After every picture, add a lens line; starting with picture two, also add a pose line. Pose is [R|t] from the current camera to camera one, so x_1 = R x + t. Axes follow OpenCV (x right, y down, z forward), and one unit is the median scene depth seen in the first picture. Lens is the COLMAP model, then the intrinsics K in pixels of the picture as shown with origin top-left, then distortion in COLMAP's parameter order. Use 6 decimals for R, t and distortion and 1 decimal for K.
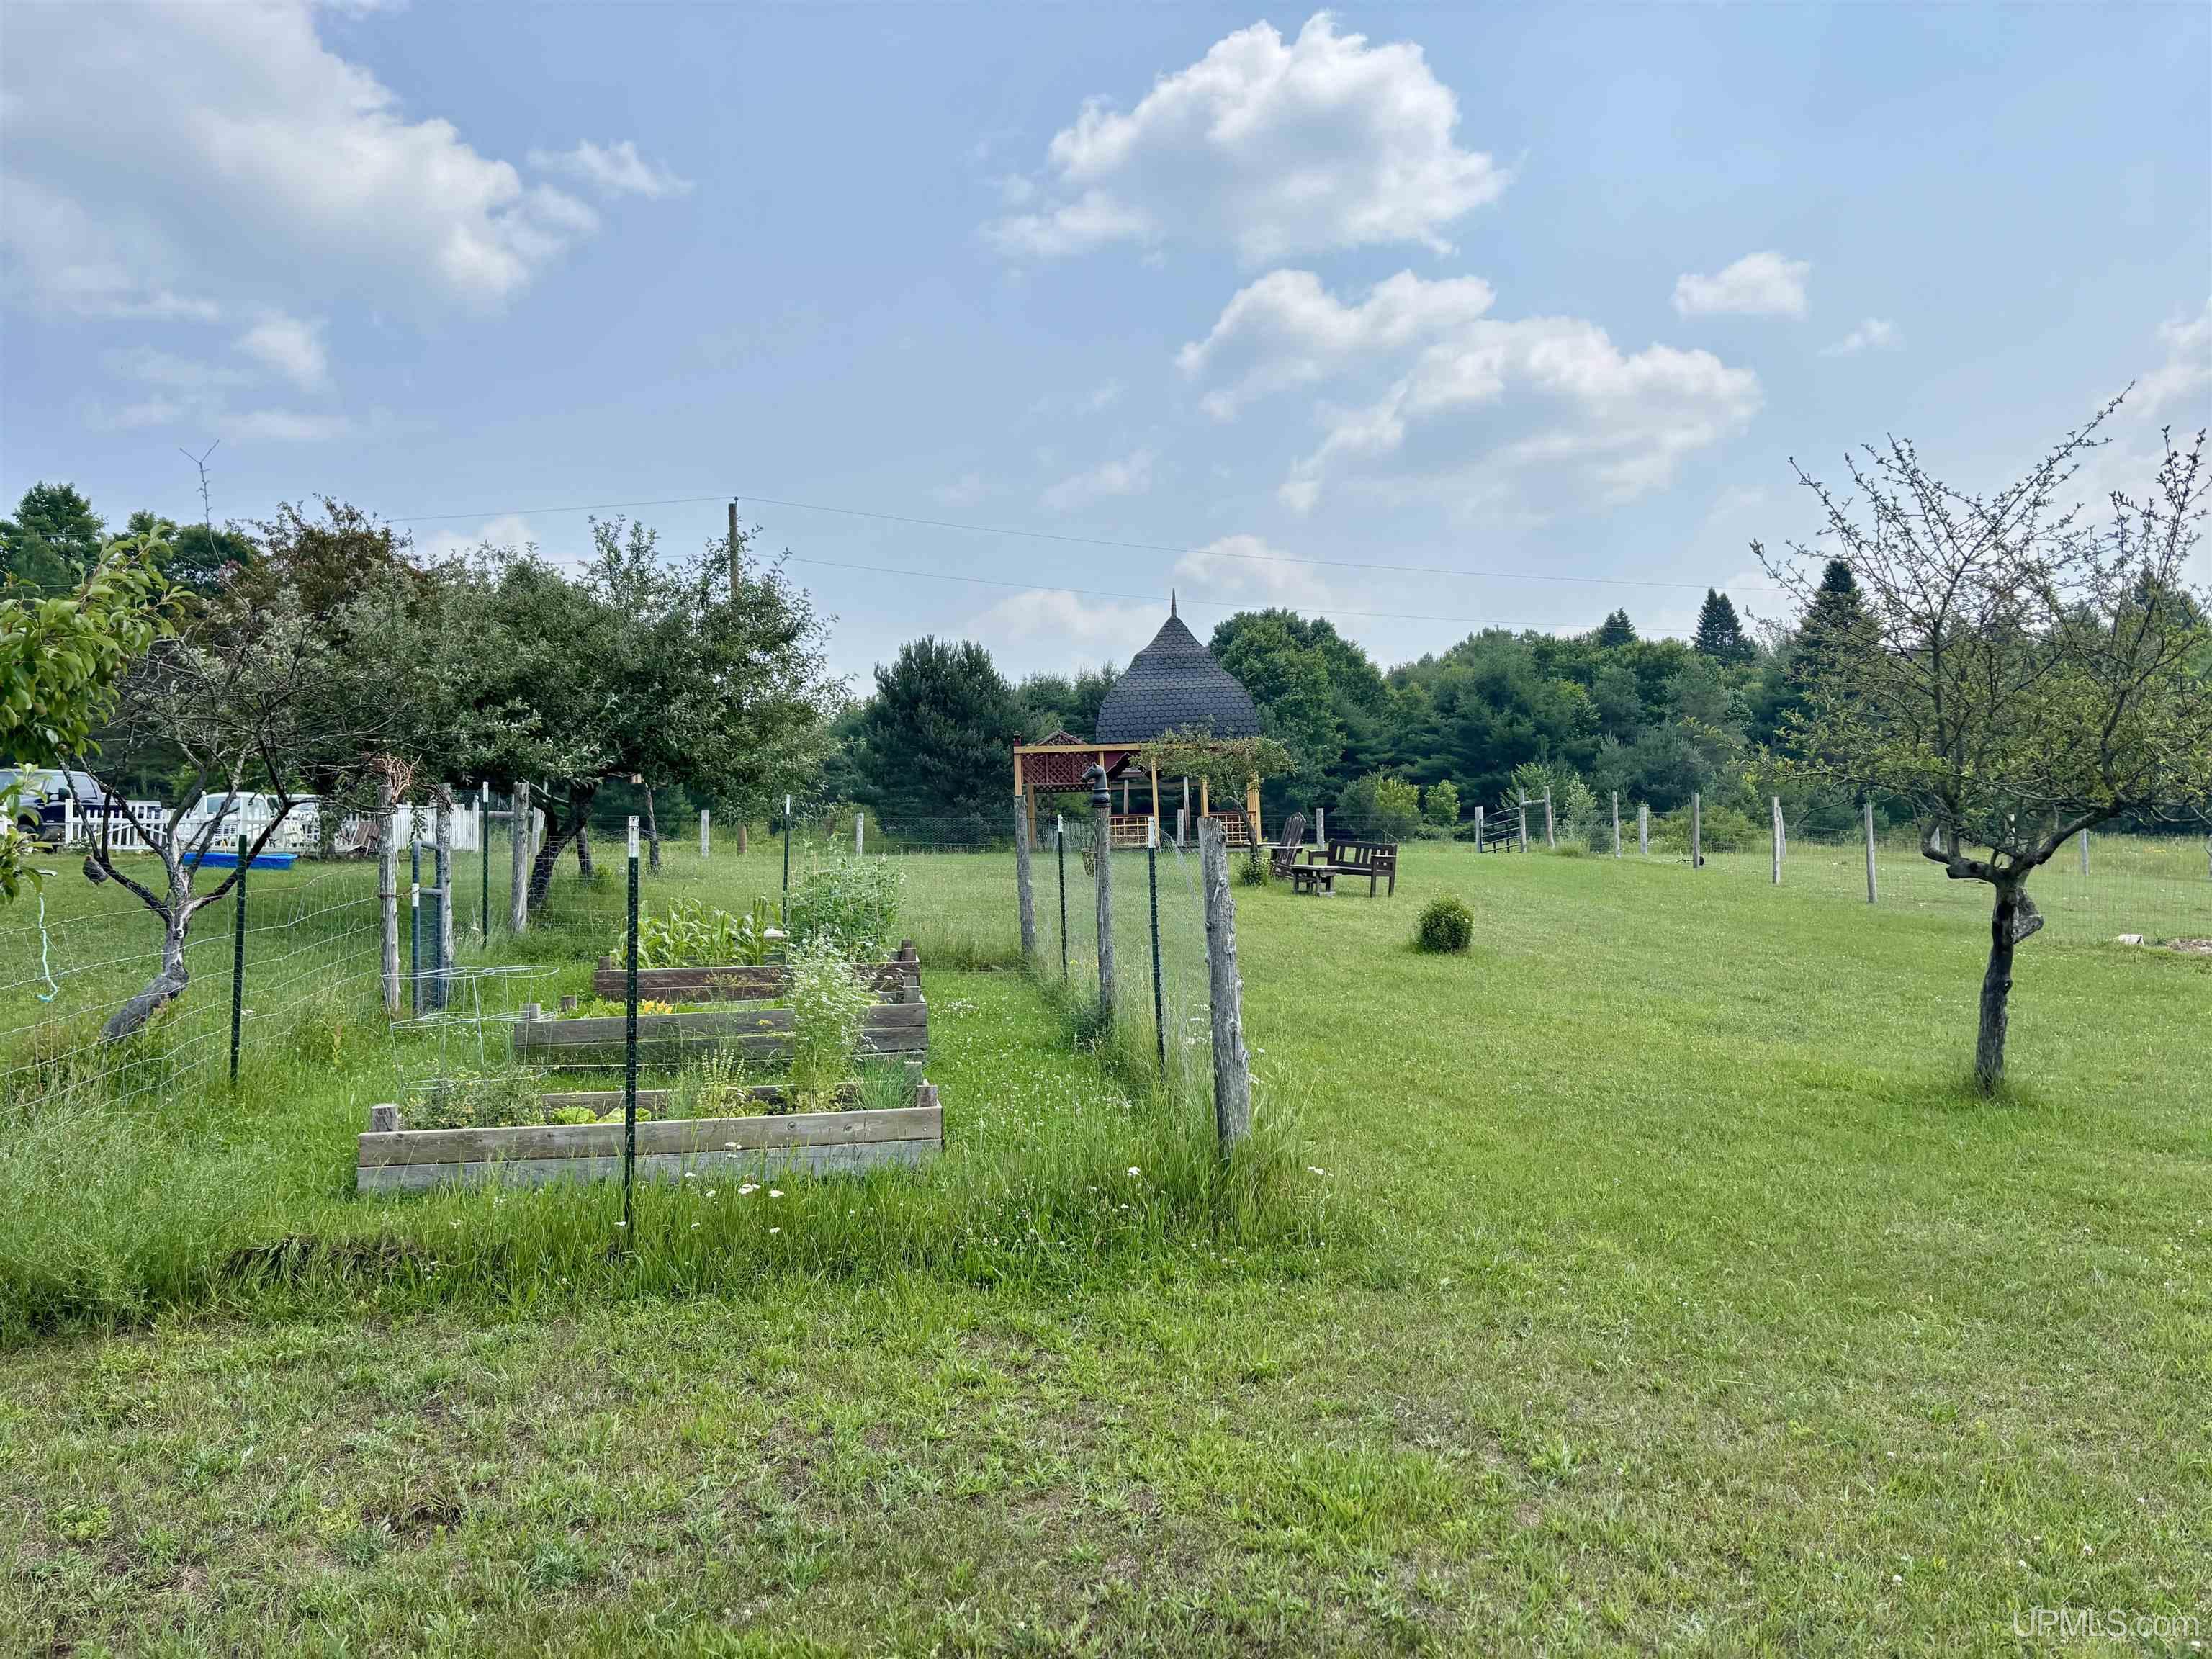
lens RADIAL K [[1692.9, 0, 1106.0], [0, 1692.9, 829.5], [0, 0, 1]] dist [0.024064, 0.001879]
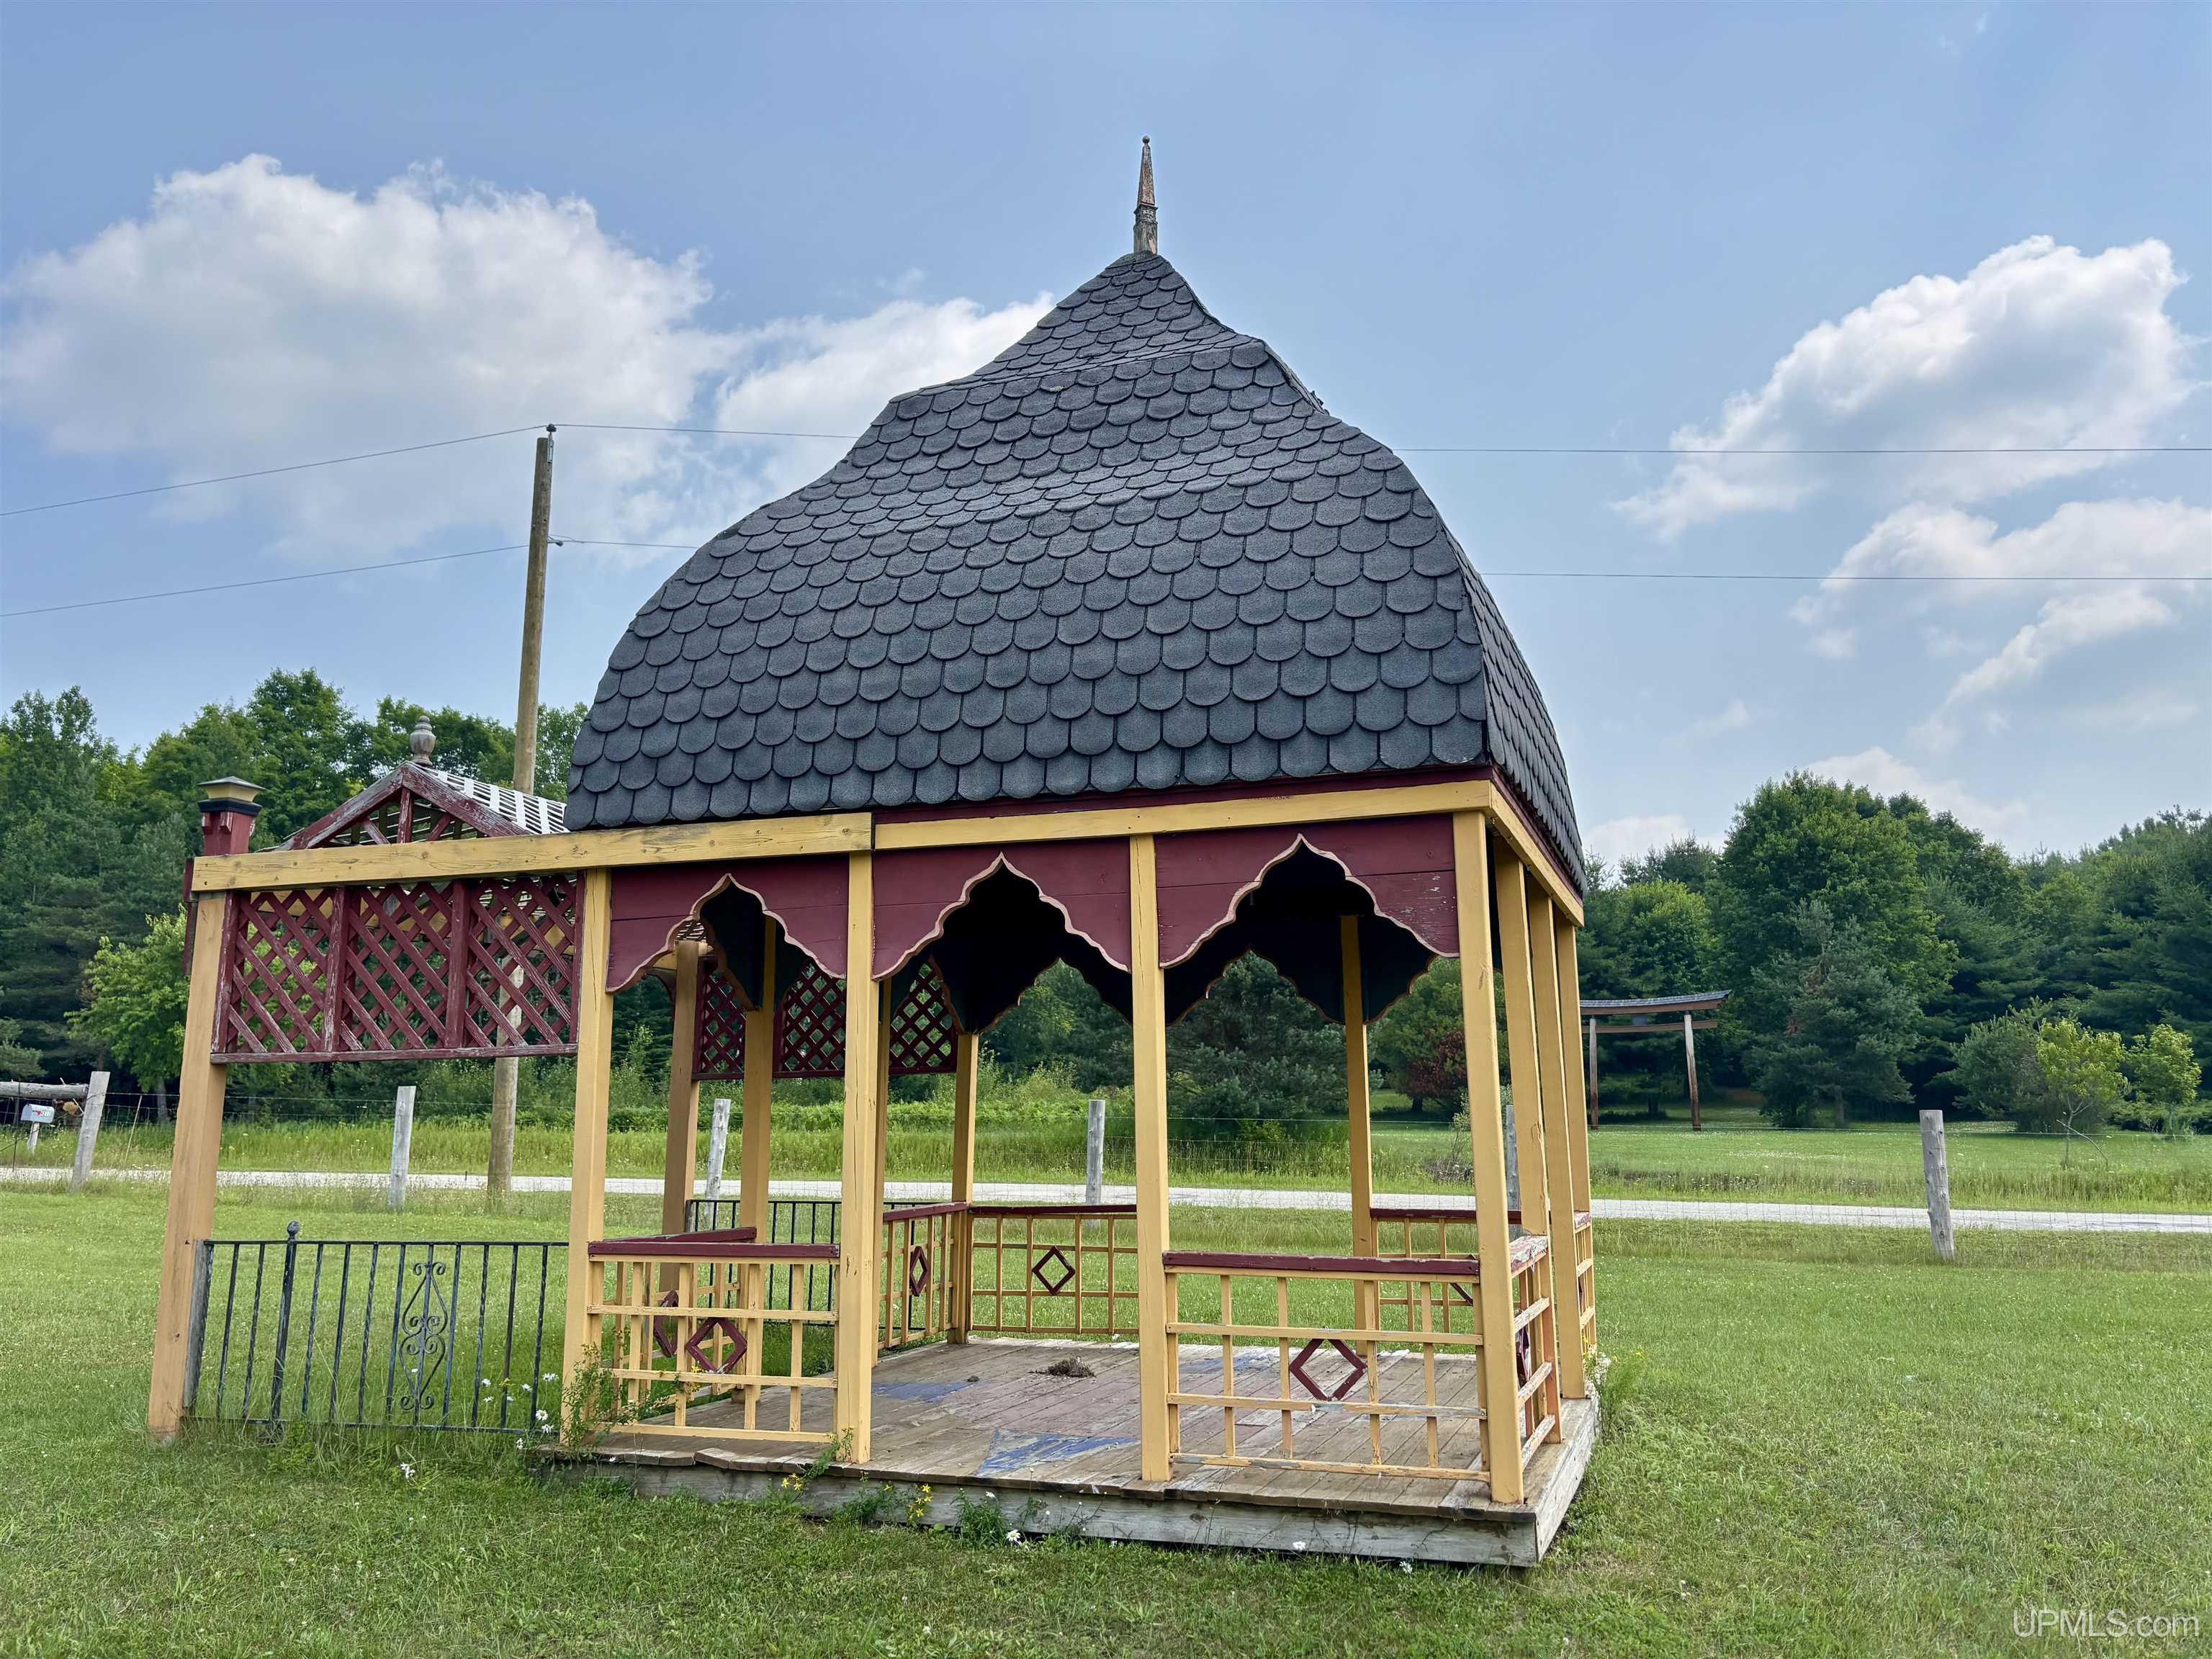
lens RADIAL K [[1692.9, 0, 1106.0], [0, 1692.9, 829.5], [0, 0, 1]] dist [0.024064, 0.001879]
pose [[0.951146, -0.028746, -0.307400, 0.036403], [-0.014072, 0.990585, -0.136174, -0.009663], [0.308420, 0.133847, 0.941787, 0.300230]]
